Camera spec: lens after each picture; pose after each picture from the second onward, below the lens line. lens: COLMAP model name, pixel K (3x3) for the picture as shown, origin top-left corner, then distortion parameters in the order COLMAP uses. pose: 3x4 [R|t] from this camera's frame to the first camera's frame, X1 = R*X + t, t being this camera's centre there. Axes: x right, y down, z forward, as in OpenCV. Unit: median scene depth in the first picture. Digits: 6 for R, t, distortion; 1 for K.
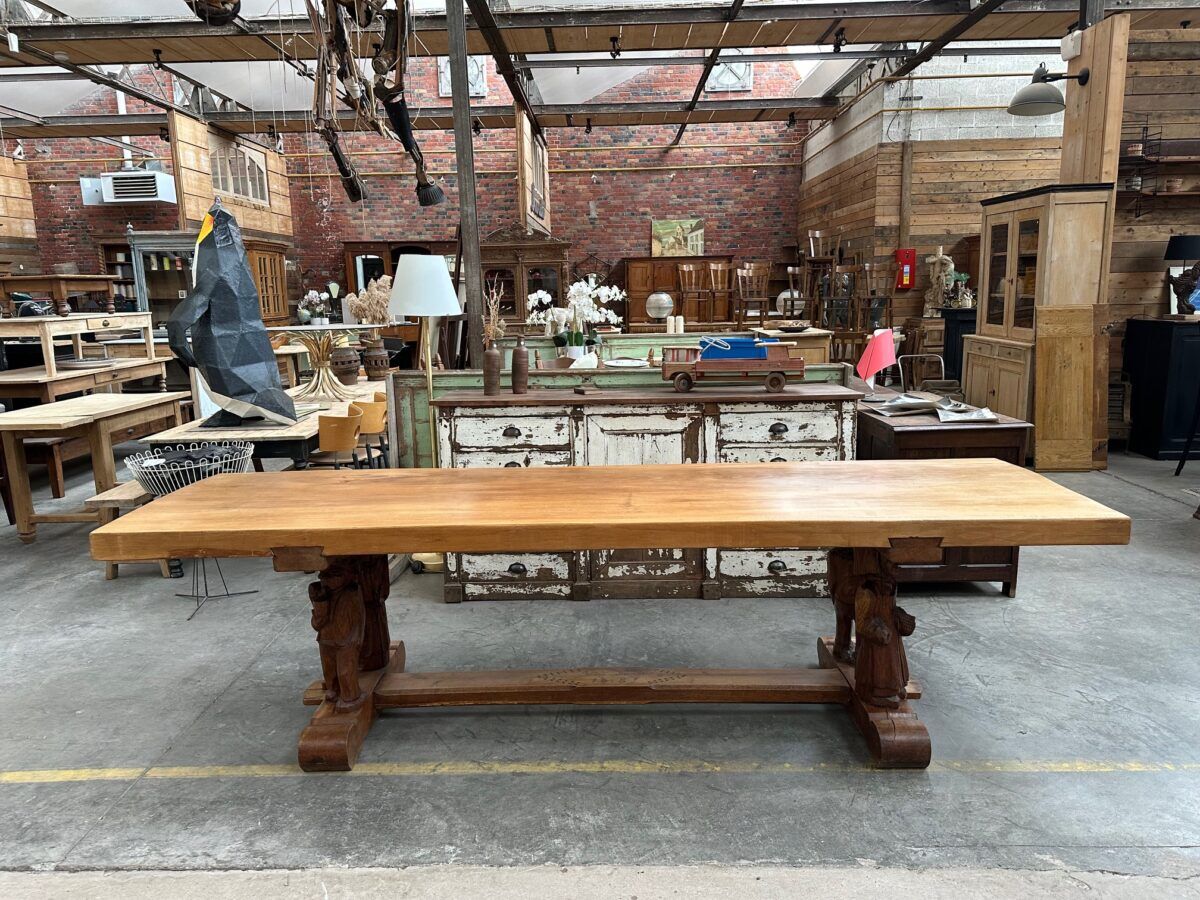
lens RADIAL K [[836.4, 0, 595.3], [0, 836.4, 444.9], [0, 0, 1]] dist [0.063215, -0.071246]
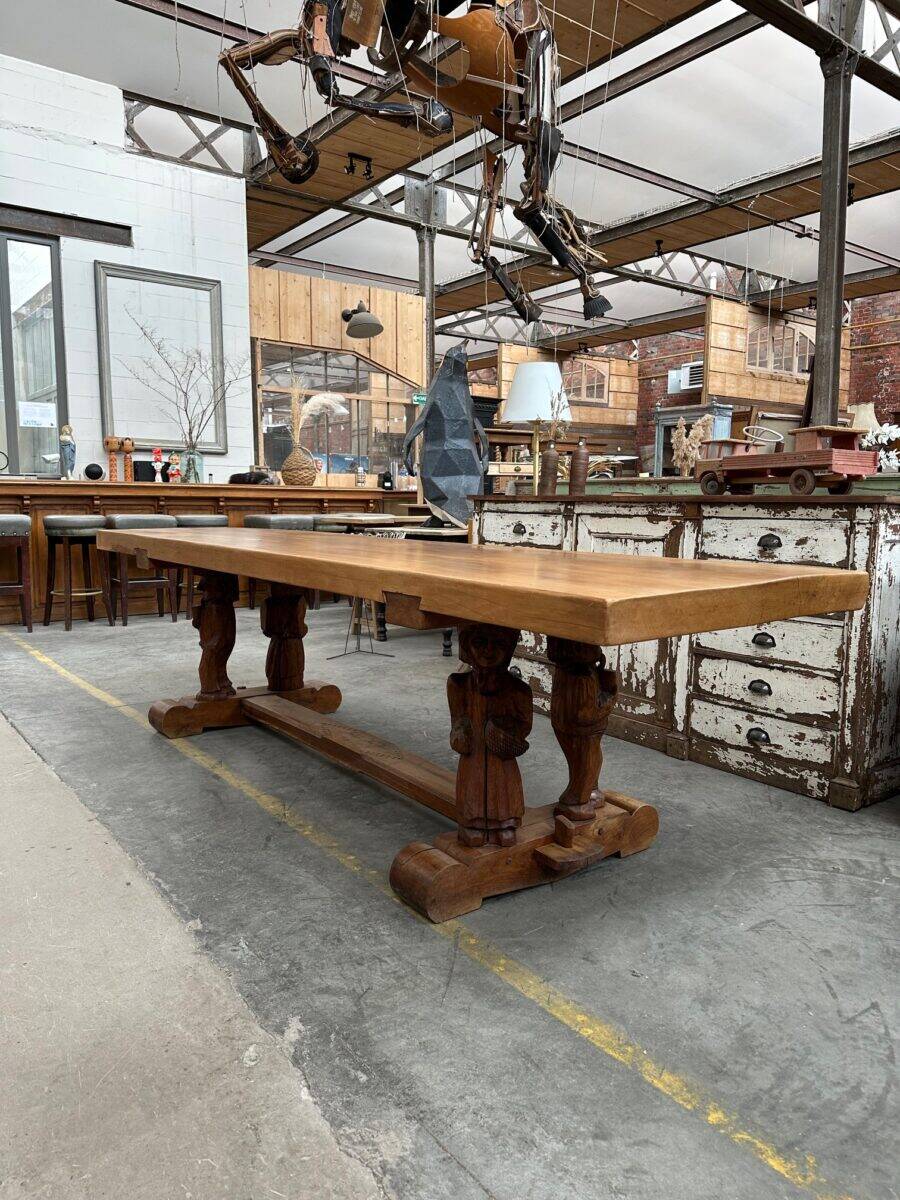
lens RADIAL K [[836.4, 0, 450.1], [0, 836.4, 596.3], [0, 0, 1]] dist [0.063215, -0.071246]
pose [[0.616259, 0.115781, -0.778986, 0.613120], [-0.158559, 0.987120, 0.021280, 0.053773], [0.771416, 0.110402, 0.626680, 0.337810]]
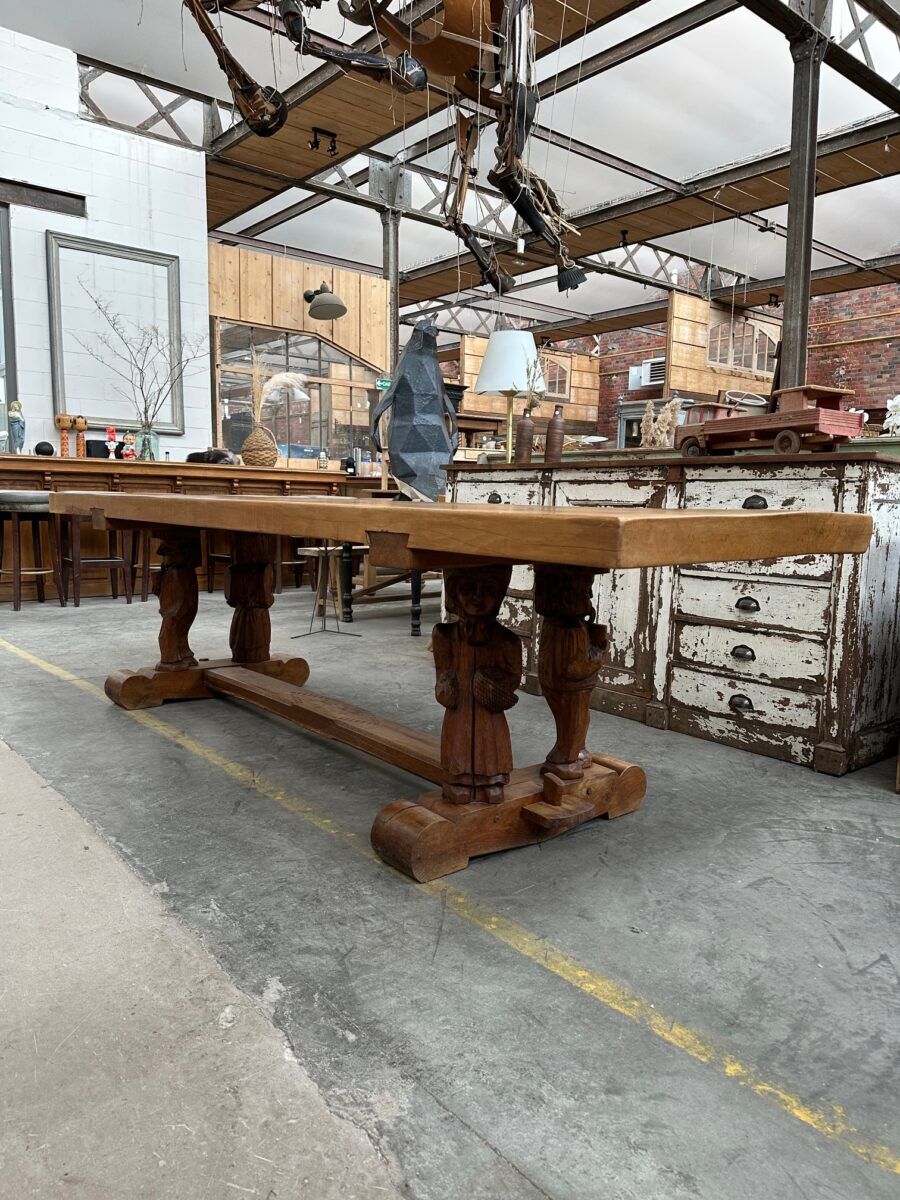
lens RADIAL K [[836.4, 0, 450.2], [0, 836.4, 600.6], [0, 0, 1]] dist [0.063215, -0.071246]
pose [[0.653822, 0.124194, -0.746386, 0.584151], [-0.165575, 0.986014, 0.019026, 0.088382], [0.738310, 0.111143, 0.665241, 0.347287]]
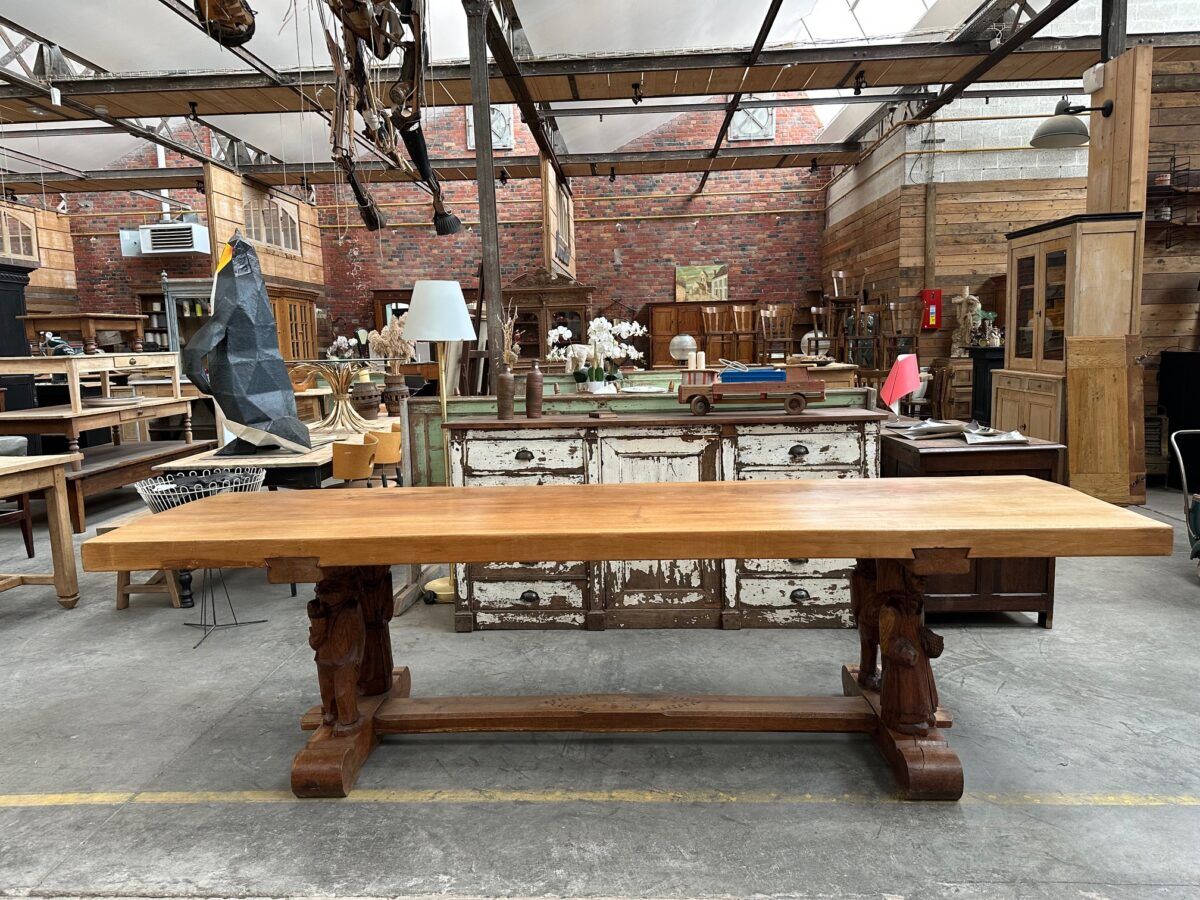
lens RADIAL K [[836.4, 0, 597.5], [0, 836.4, 445.9], [0, 0, 1]] dist [0.063215, -0.071246]
pose [[0.999528, -0.002504, -0.030603, 0.015625], [0.000699, 0.998266, -0.058856, 0.031279], [0.030697, 0.058807, 0.997797, 0.024414]]
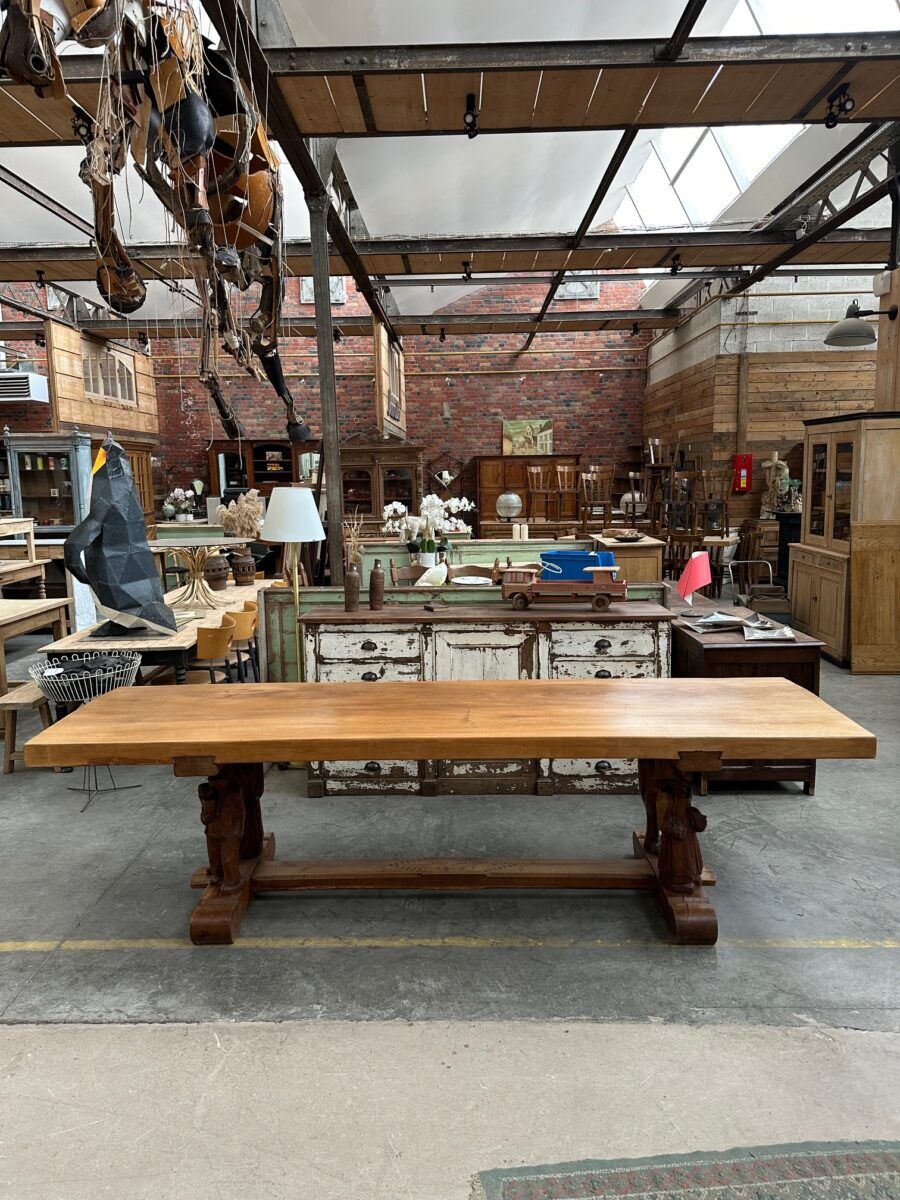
lens RADIAL K [[836.4, 0, 448.2], [0, 836.4, 595.1], [0, 0, 1]] dist [0.063215, -0.071246]
pose [[0.999986, 0.005026, -0.001697, 0.009424], [-0.005089, 0.999208, -0.039474, -0.040152], [0.001497, 0.039482, 0.999219, -0.139298]]
